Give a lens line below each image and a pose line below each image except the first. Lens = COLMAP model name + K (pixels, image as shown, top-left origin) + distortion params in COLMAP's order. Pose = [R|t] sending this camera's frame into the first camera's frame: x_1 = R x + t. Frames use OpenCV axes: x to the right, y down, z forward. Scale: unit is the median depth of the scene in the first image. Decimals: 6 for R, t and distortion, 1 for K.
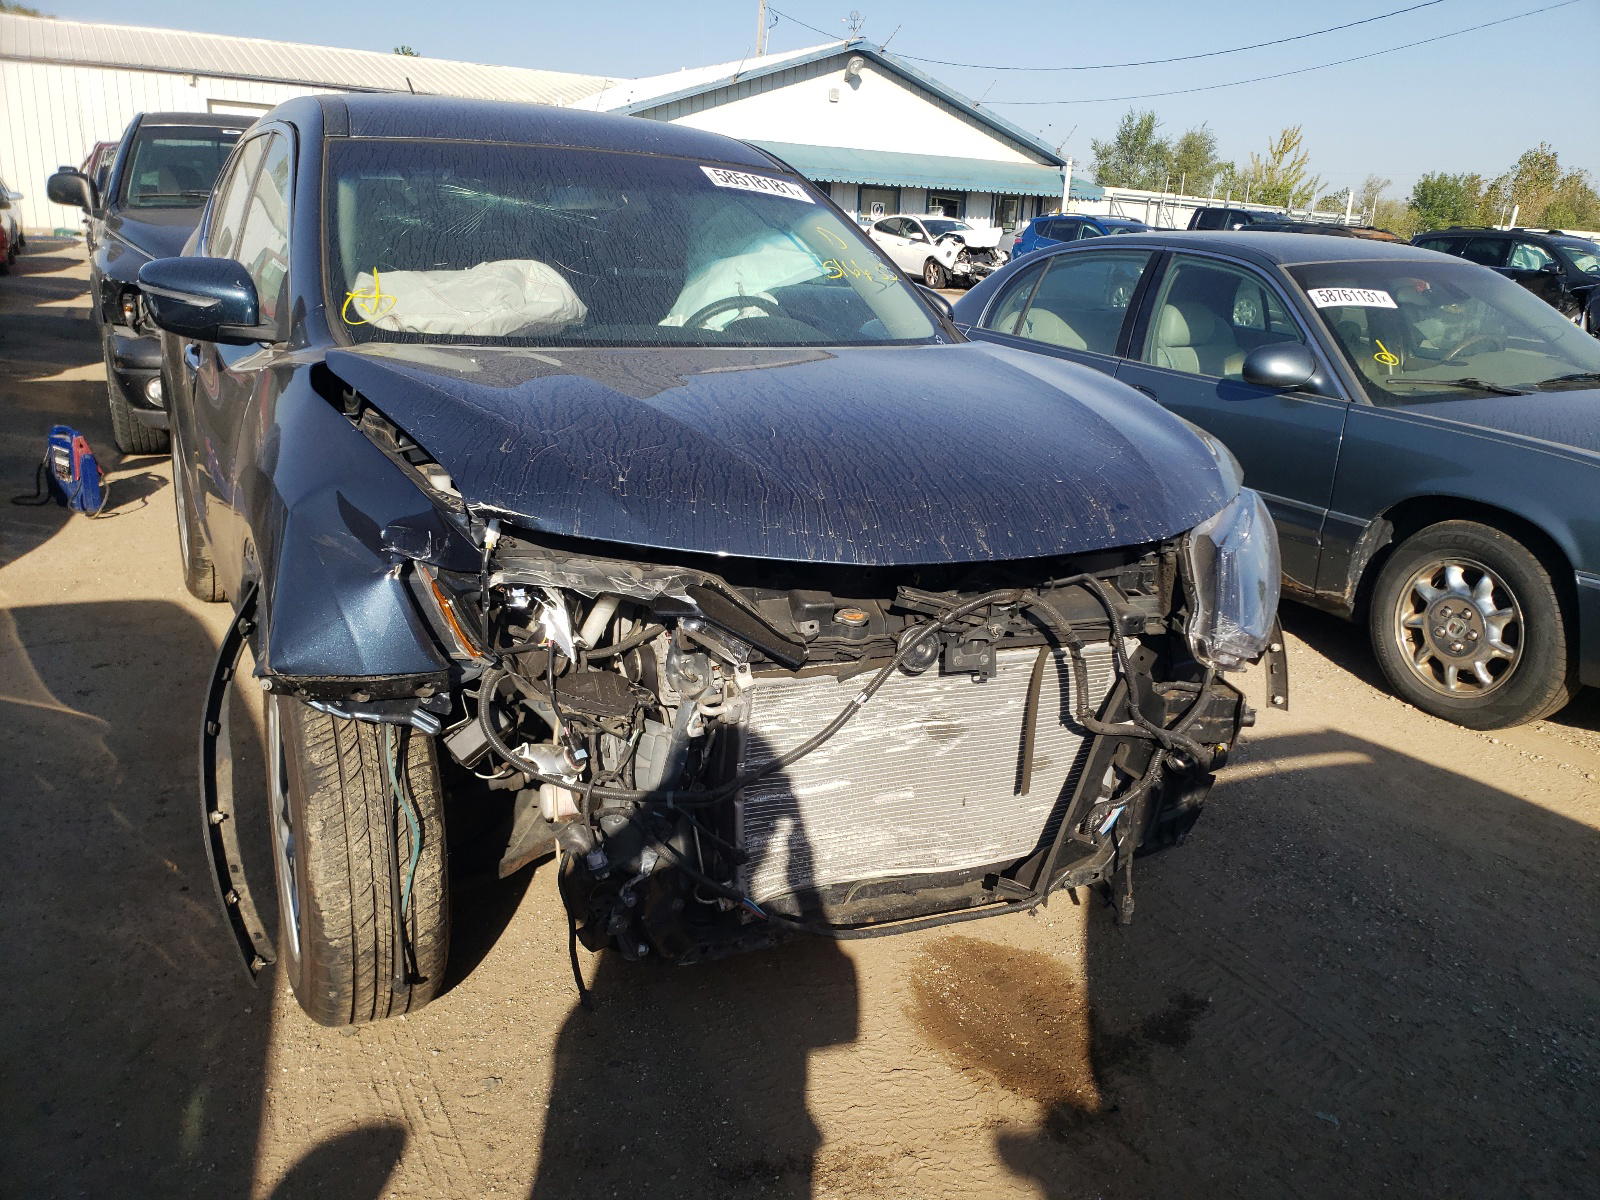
lens RADIAL K [[1220.2, 0, 800.0], [0, 1220.2, 589.5], [0, 0, 1]] dist [-0.010654, 0.014784]
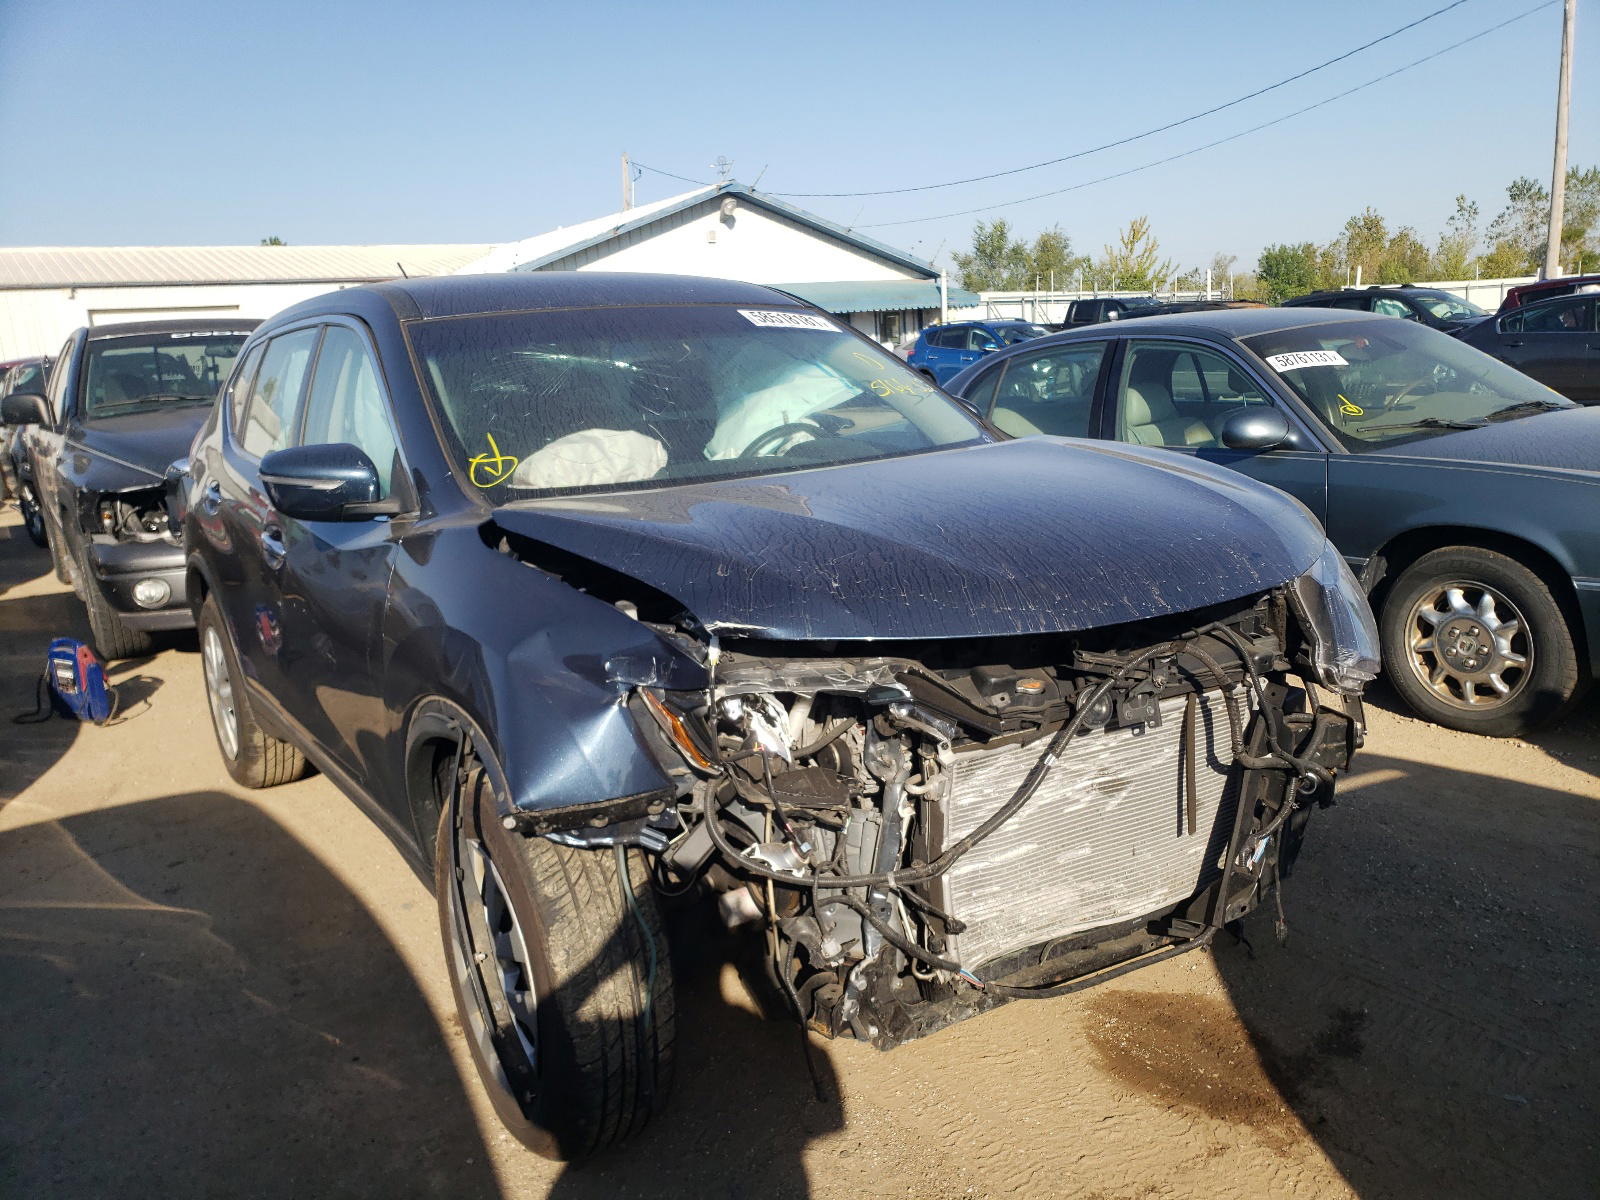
lens RADIAL K [[1220.2, 0, 797.7], [0, 1220.2, 592.2], [0, 0, 1]] dist [-0.010654, 0.014784]
pose [[0.989395, -0.129531, 0.065715, -0.169478], [0.135415, 0.986244, -0.094788, 0.010707], [-0.052533, 0.102682, 0.993326, -0.060901]]
